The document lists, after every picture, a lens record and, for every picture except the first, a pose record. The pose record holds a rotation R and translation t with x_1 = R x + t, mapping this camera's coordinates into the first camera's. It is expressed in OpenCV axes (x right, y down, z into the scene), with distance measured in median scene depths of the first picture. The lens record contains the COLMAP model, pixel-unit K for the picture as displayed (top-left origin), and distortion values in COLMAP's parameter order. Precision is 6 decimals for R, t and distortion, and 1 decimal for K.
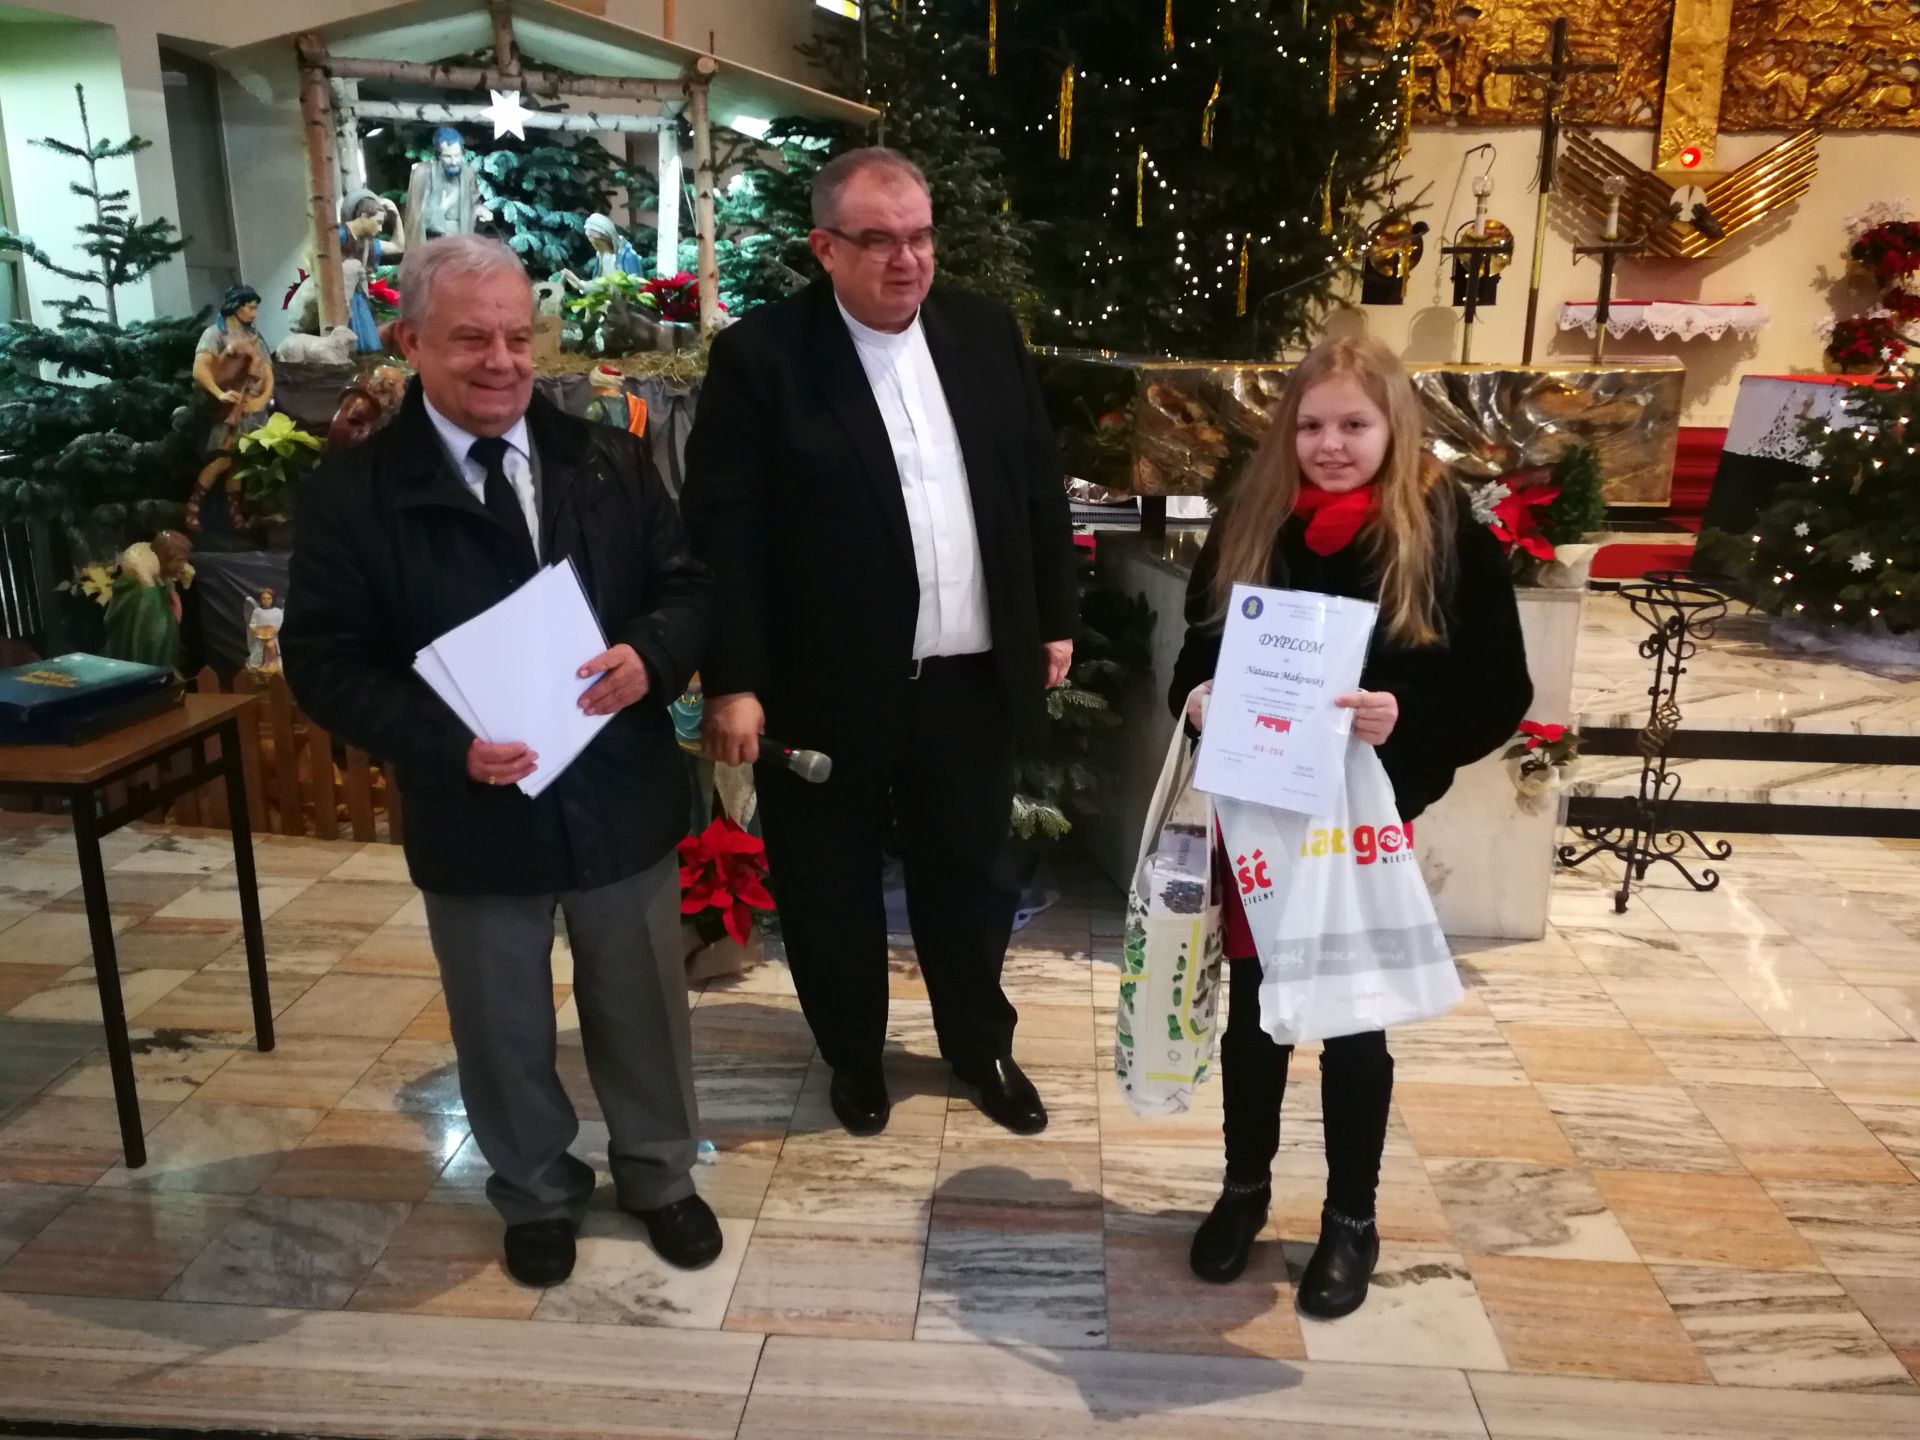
lens RADIAL K [[1519.4, 0, 960.6], [0, 1519.4, 708.6], [0, 0, 1]] dist [0.041193, -0.039519]
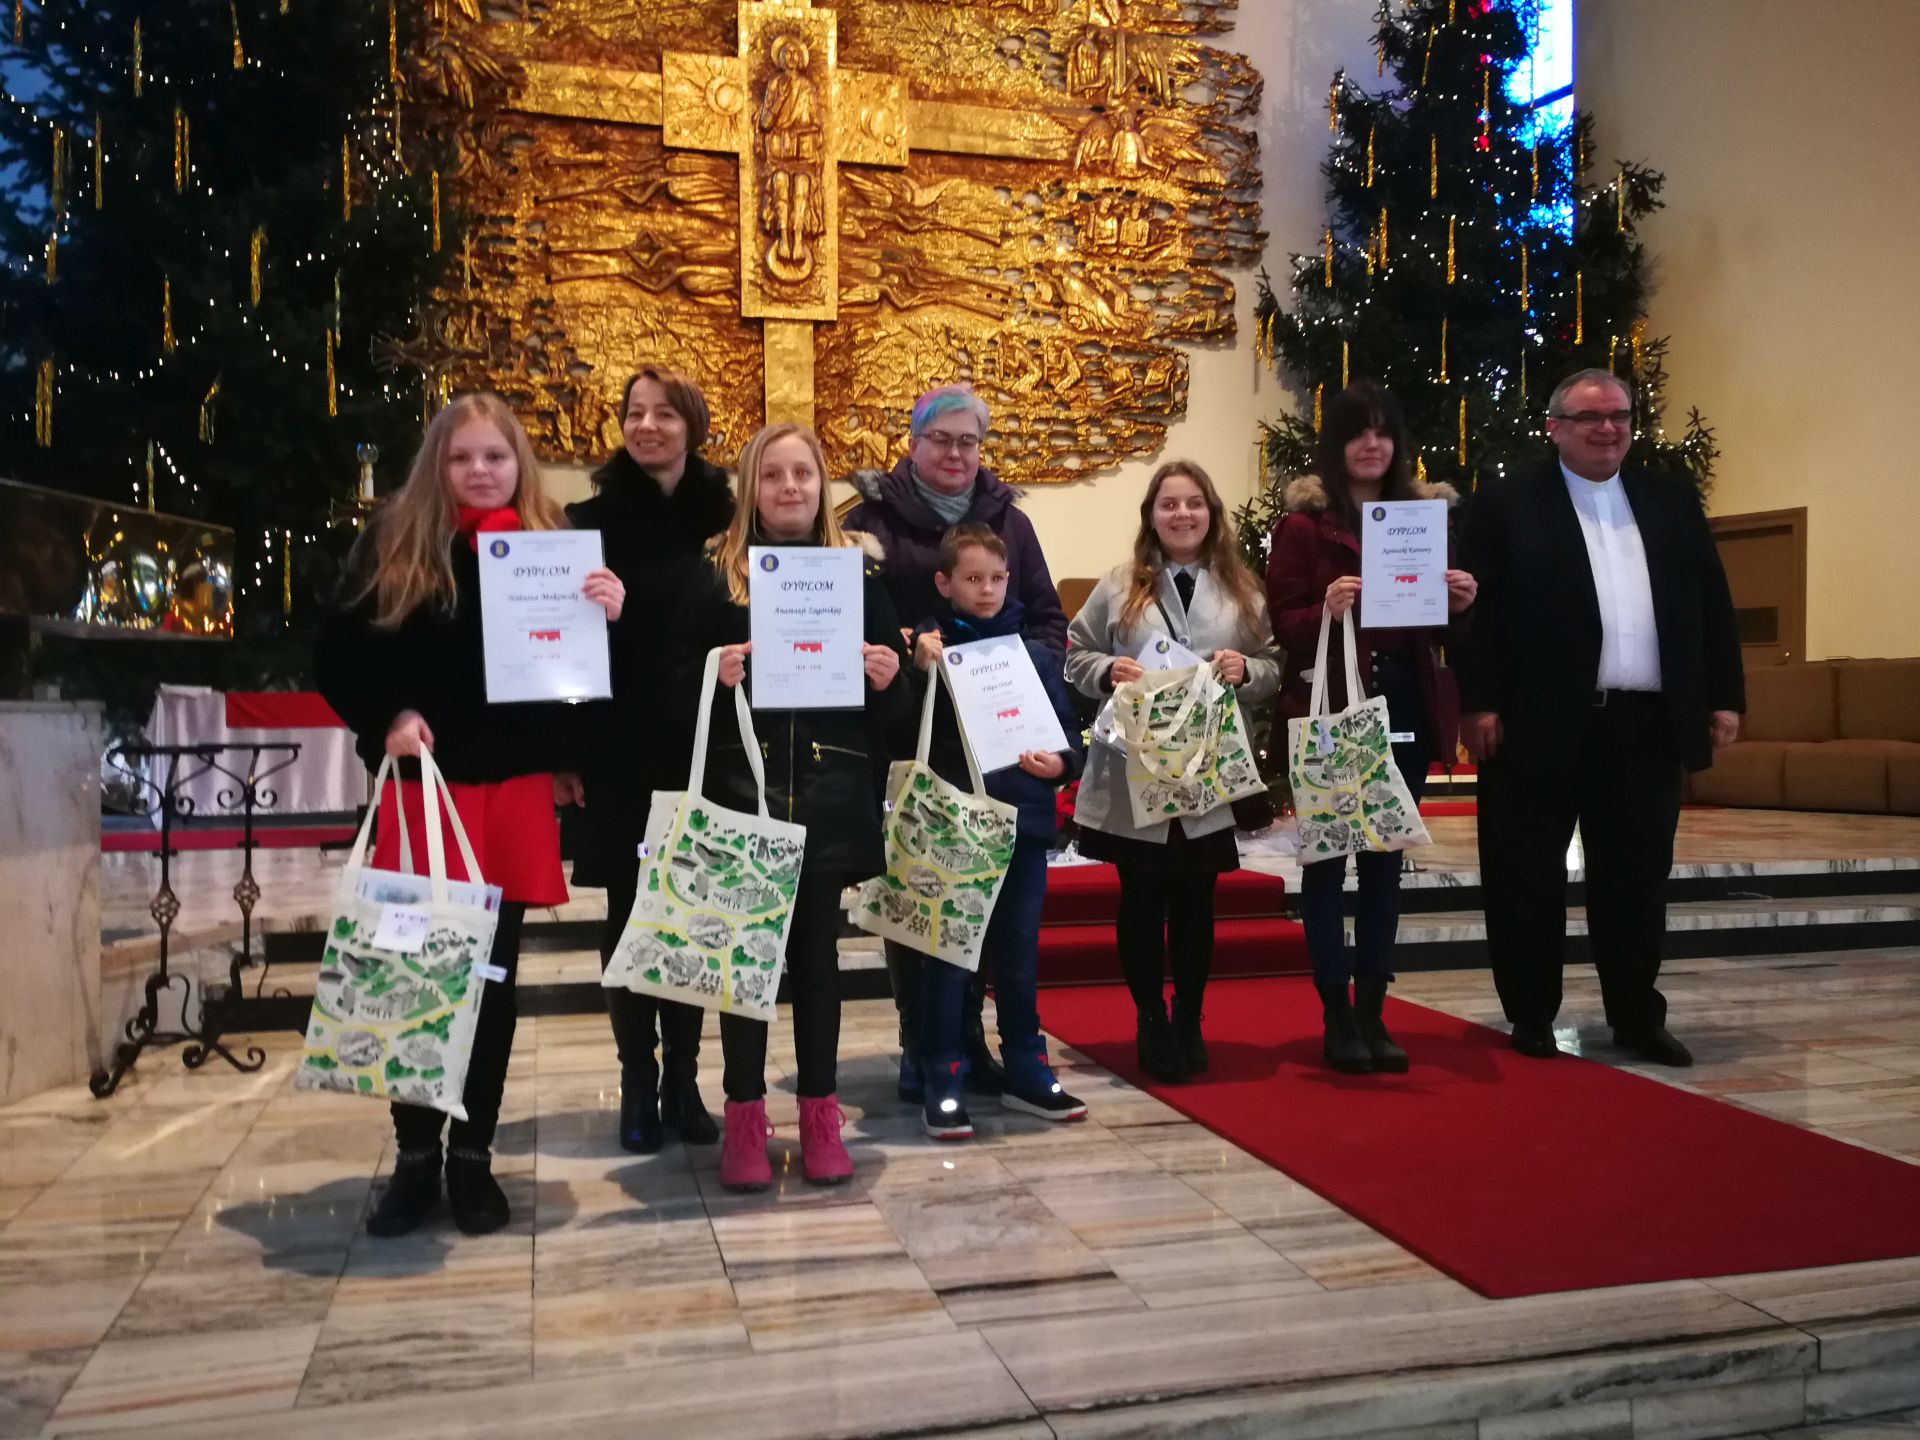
lens RADIAL K [[1519.4, 0, 956.9], [0, 1519.4, 718.2], [0, 0, 1]] dist [0.041193, -0.039519]
pose [[0.947696, -0.016510, 0.318747, 0.234613], [0.096015, 0.967151, -0.235374, 0.066988], [-0.304390, 0.253668, 0.918150, -0.010123]]
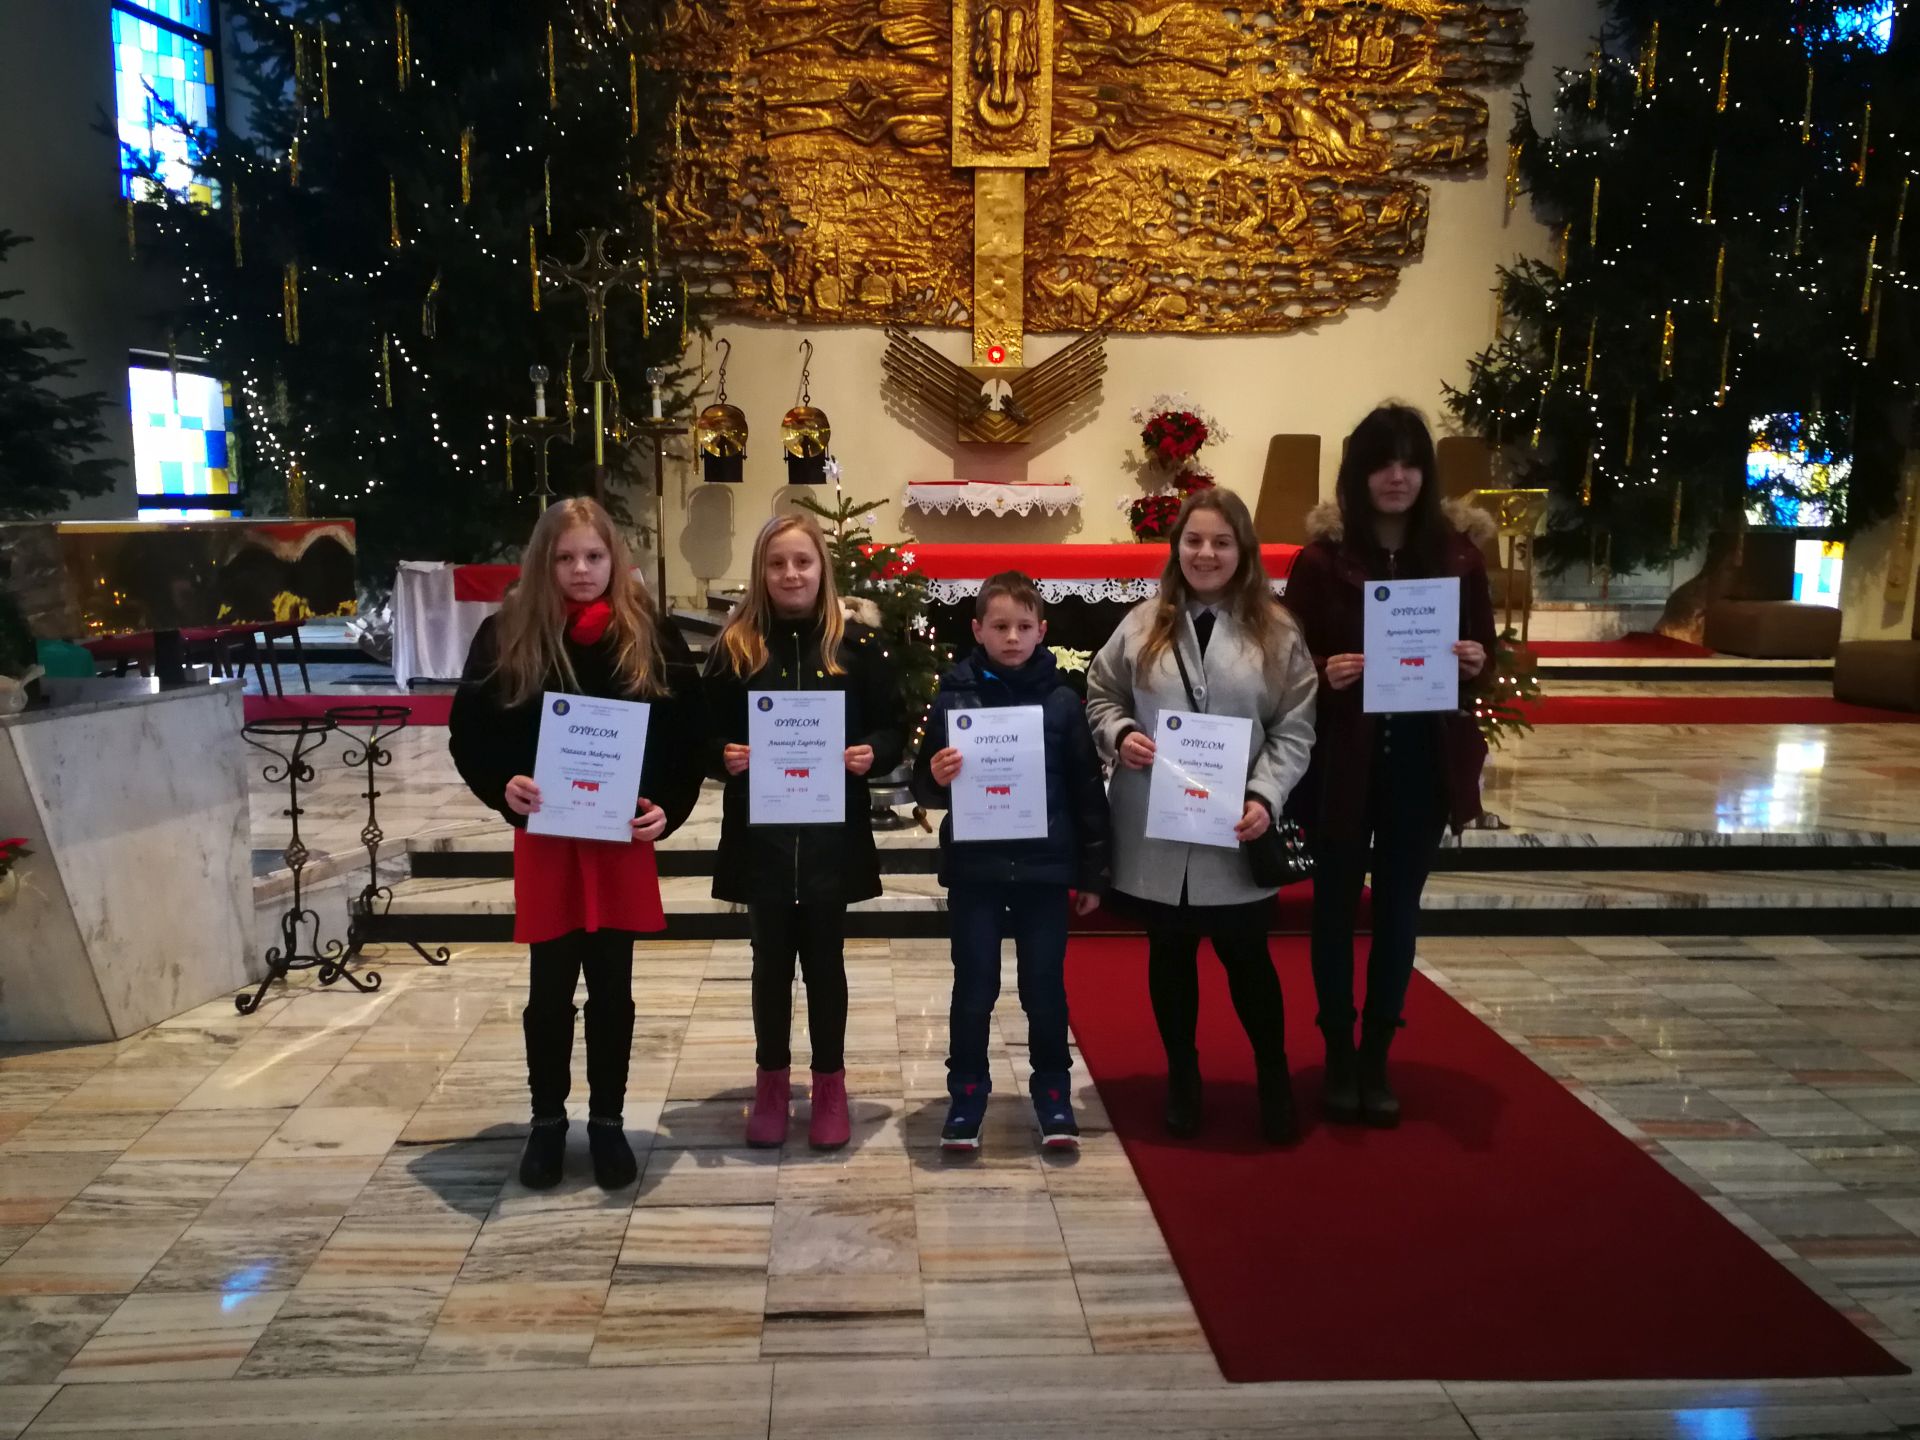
lens RADIAL K [[1519.4, 0, 954.8], [0, 1519.4, 729.3], [0, 0, 1]] dist [0.041193, -0.039519]
pose [[0.992136, -0.019858, 0.123583, 0.302545], [0.032443, 0.994391, -0.100673, 0.021737], [-0.120891, 0.103890, 0.987214, -0.060864]]
